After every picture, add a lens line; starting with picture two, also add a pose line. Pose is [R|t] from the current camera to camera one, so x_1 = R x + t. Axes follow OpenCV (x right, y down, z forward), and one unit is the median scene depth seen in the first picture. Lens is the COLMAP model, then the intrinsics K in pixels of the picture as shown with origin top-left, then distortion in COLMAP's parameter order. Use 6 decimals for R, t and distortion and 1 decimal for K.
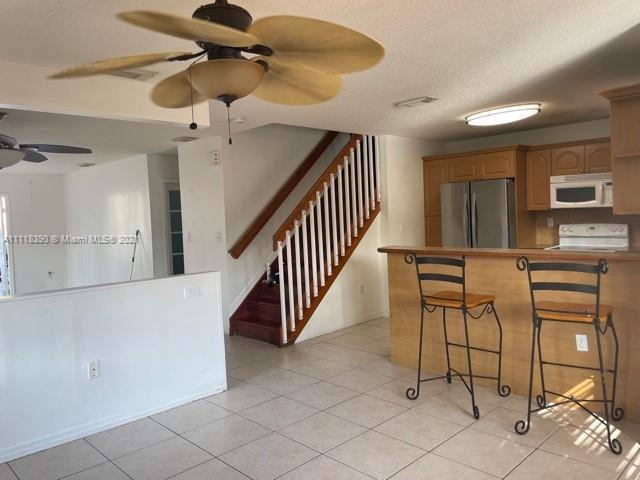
lens RADIAL K [[490.5, 0, 320.0], [0, 490.5, 240.0], [0, 0, 1]] dist [0.000305, -0.000044]
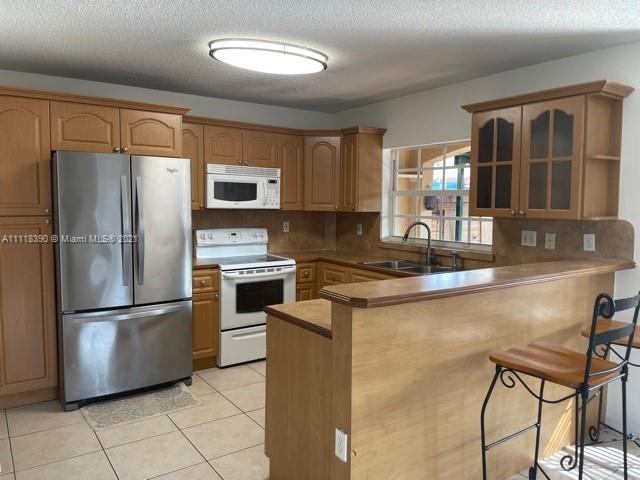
lens RADIAL K [[490.5, 0, 320.0], [0, 490.5, 240.0], [0, 0, 1]] dist [0.000305, -0.000044]
pose [[0.168524, -0.038664, 0.984939, -0.225008], [0.031913, 0.998921, 0.033752, -0.038438], [-0.985181, 0.025744, 0.169576, 0.748634]]
